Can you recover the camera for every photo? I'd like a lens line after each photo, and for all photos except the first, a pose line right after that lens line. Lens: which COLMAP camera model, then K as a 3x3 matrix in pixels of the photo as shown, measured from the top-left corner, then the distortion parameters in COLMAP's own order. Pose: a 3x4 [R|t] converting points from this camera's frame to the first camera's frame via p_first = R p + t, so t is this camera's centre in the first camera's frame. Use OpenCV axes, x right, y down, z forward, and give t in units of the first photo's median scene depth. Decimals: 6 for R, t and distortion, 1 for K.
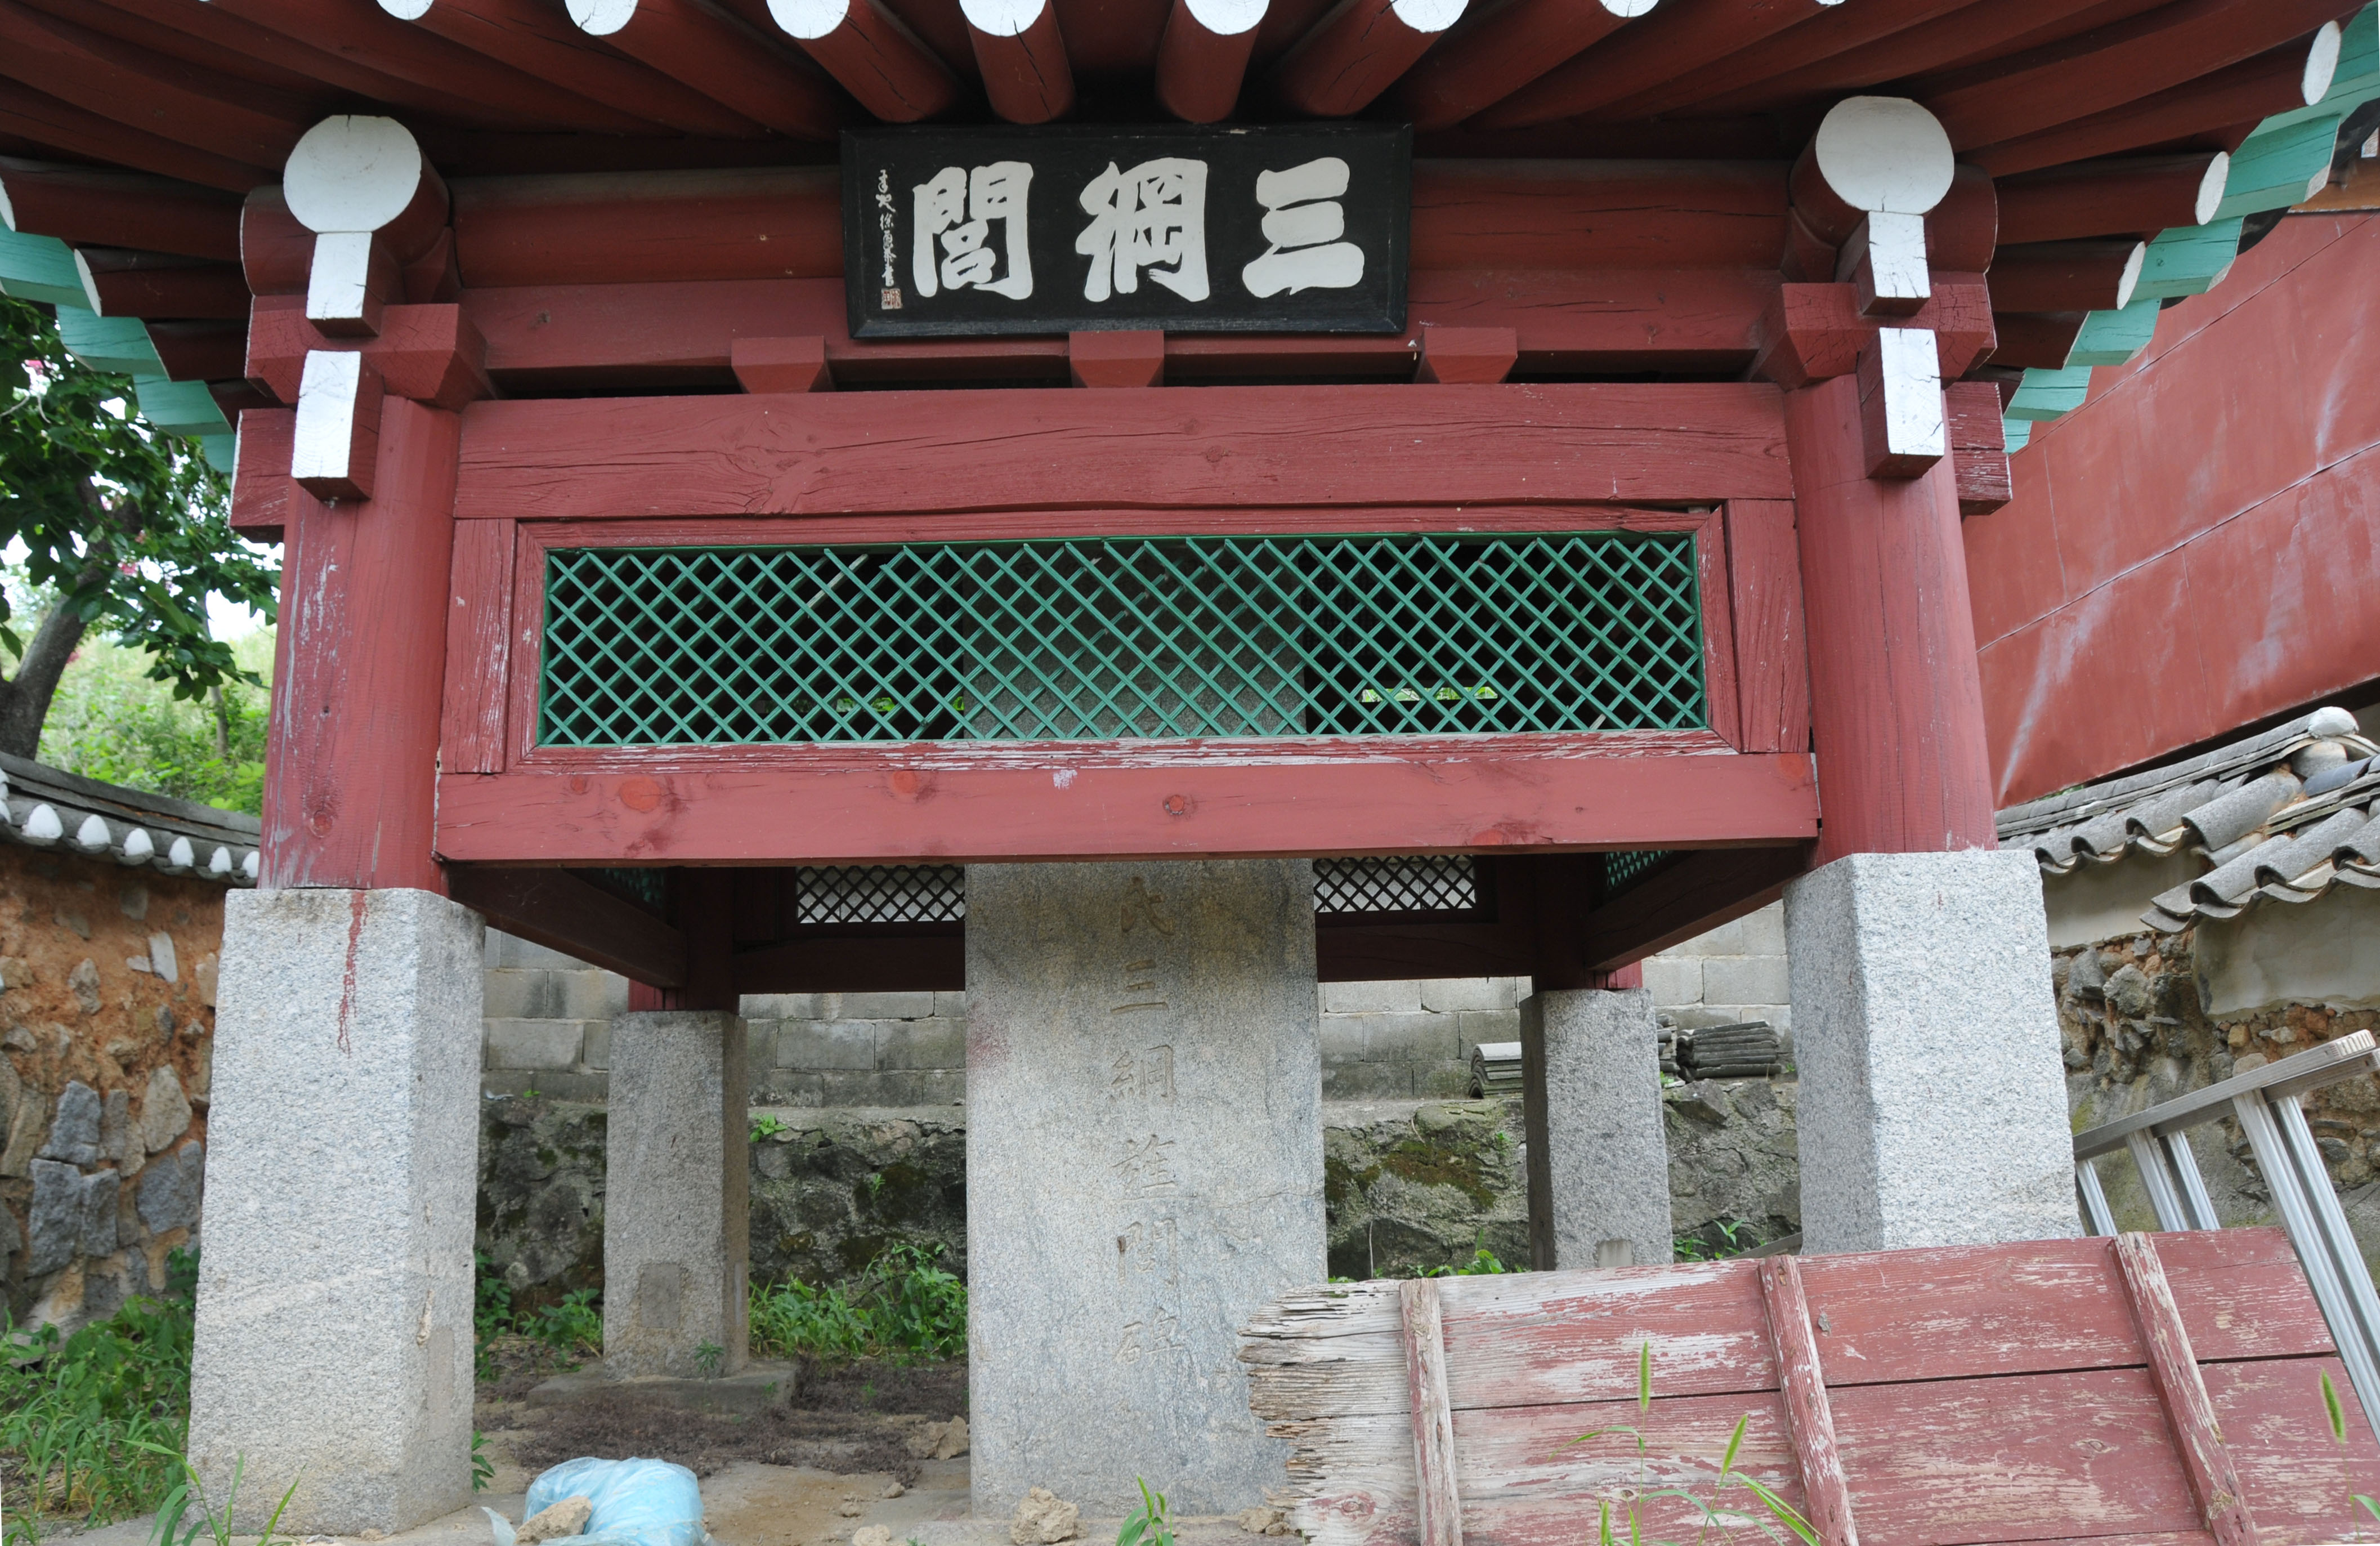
lens RADIAL K [[1989.5, 0, 1190.0], [0, 1989.5, 773.0], [0, 0, 1]] dist [-0.289543, -0.000260]
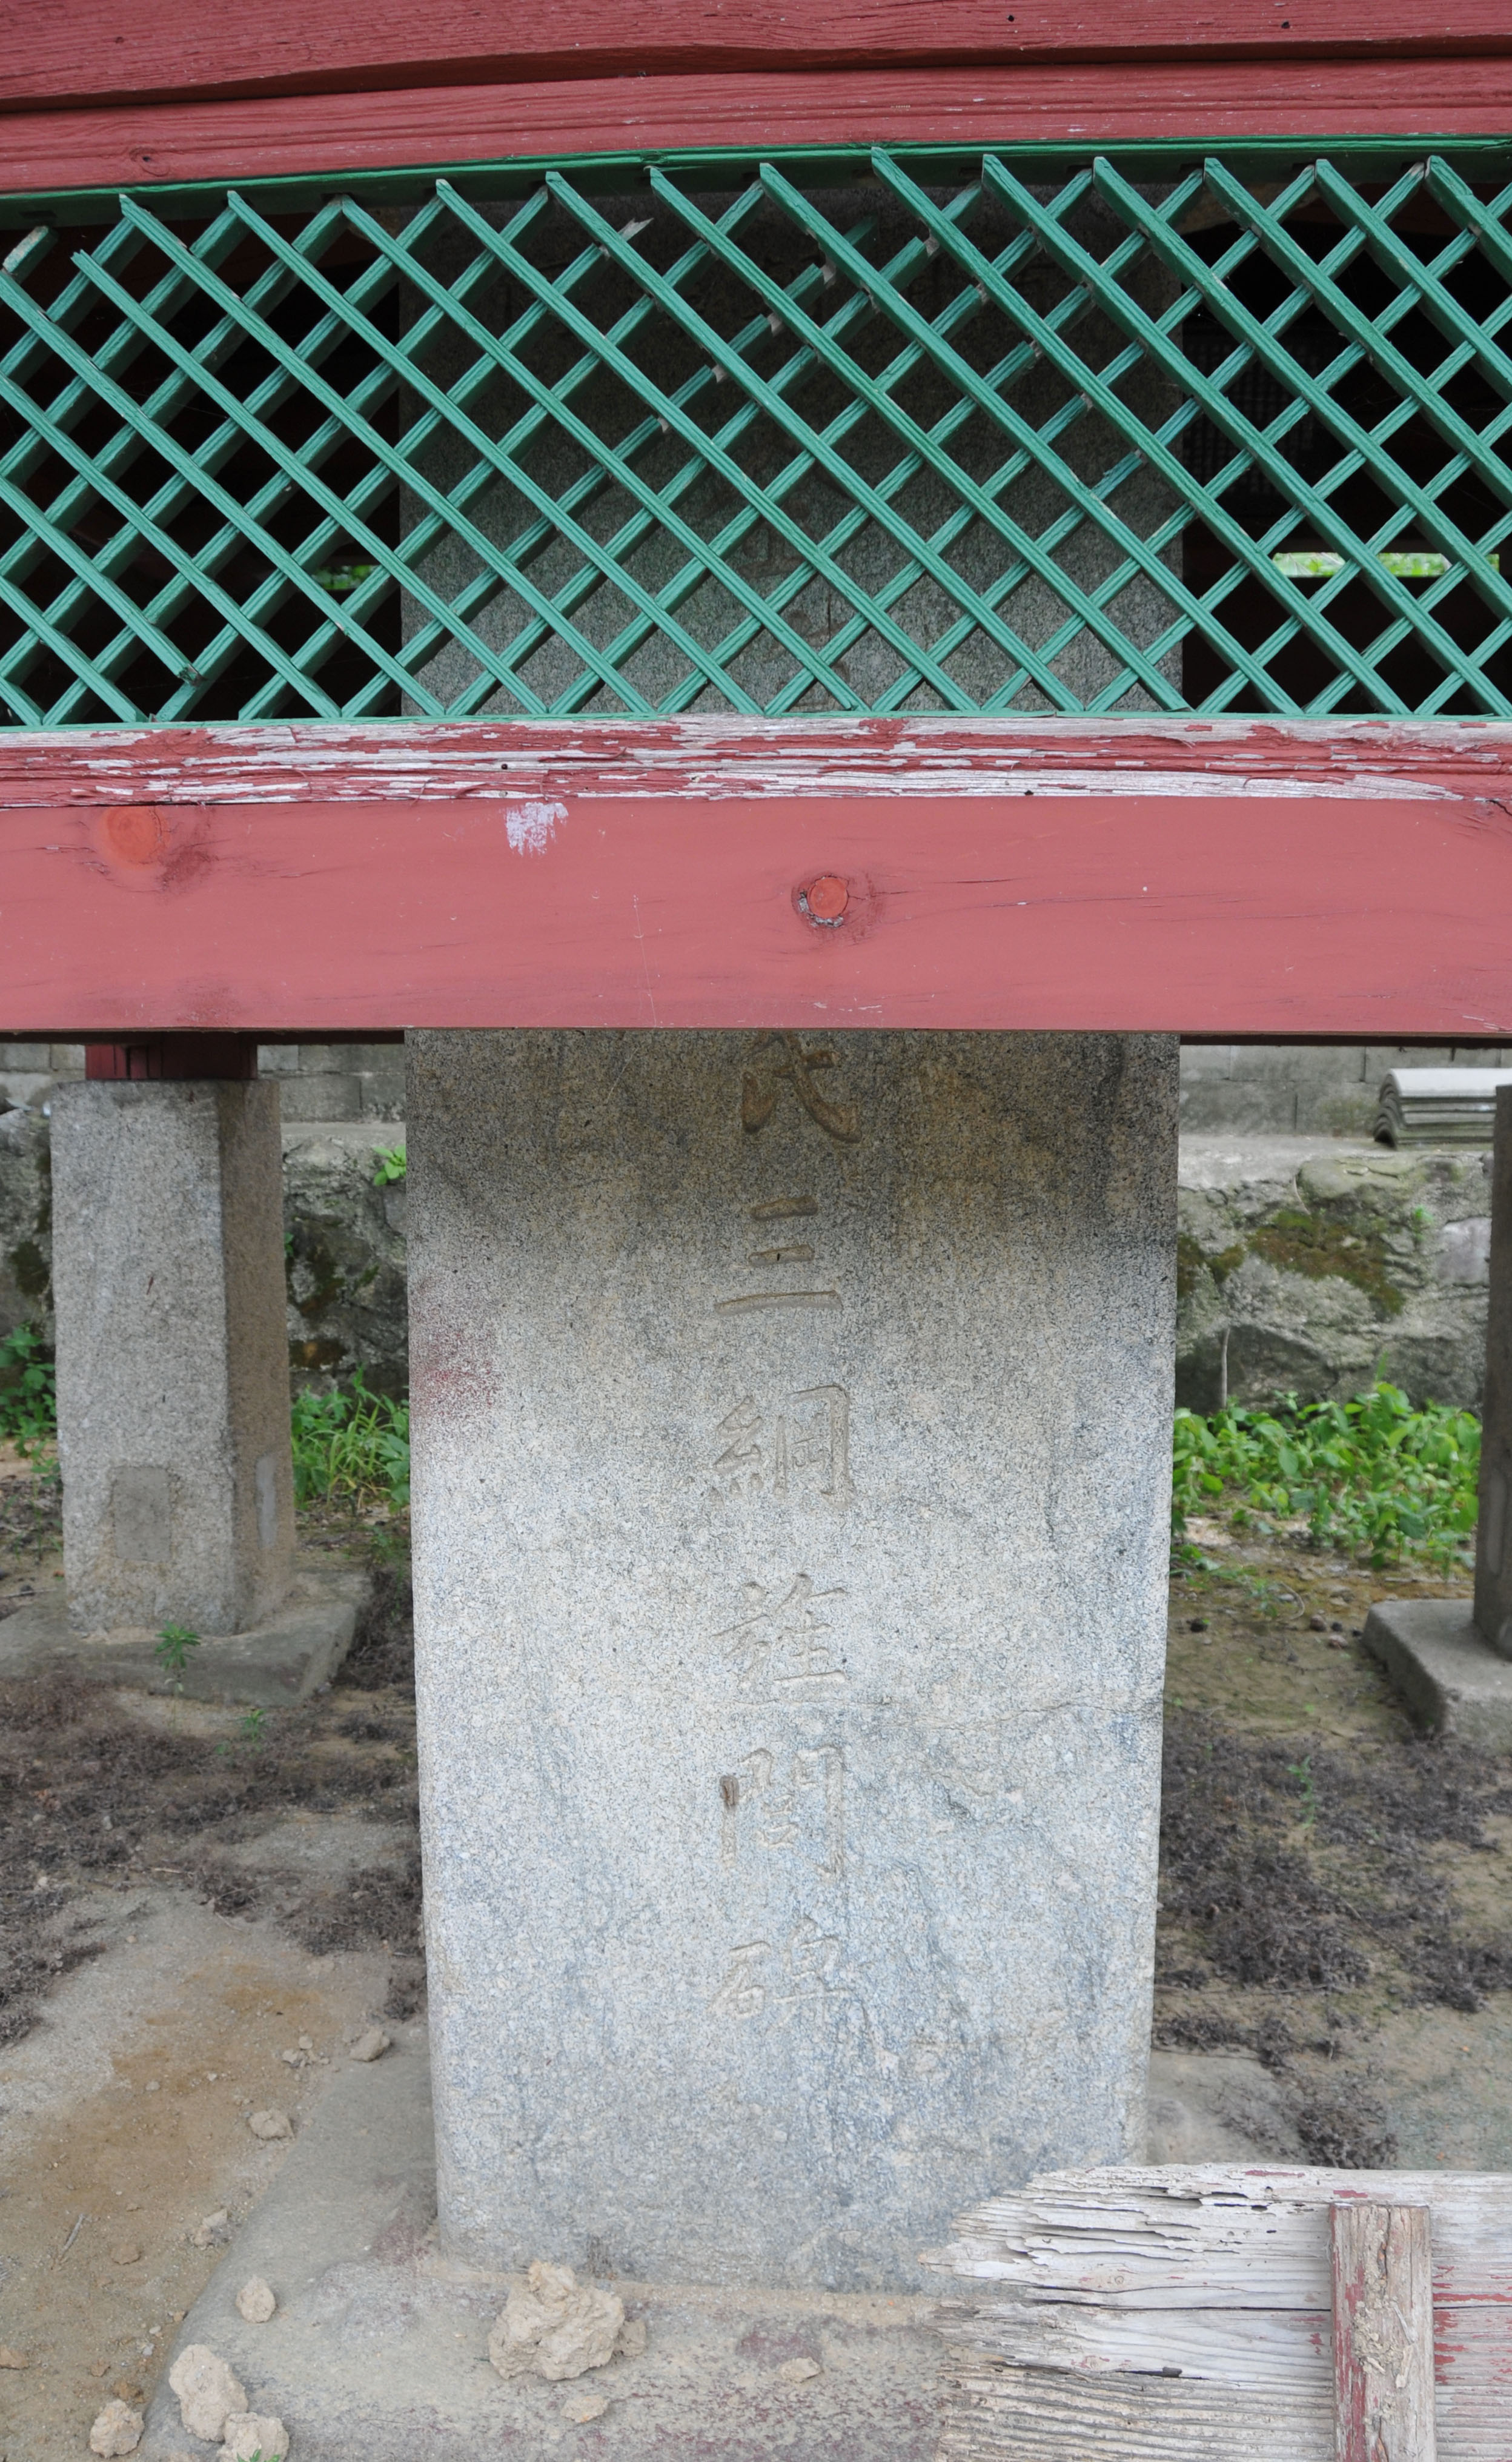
lens RADIAL K [[2145.9, 0, 761.3], [0, 2145.9, 1356.0], [0, 0, 1]] dist [-0.191744, 0.145991]
pose [[0.992581, 0.043493, -0.113539, 0.029046], [-0.003767, 0.944381, 0.328832, -0.033668], [0.121526, -0.325965, 0.937538, 0.576110]]
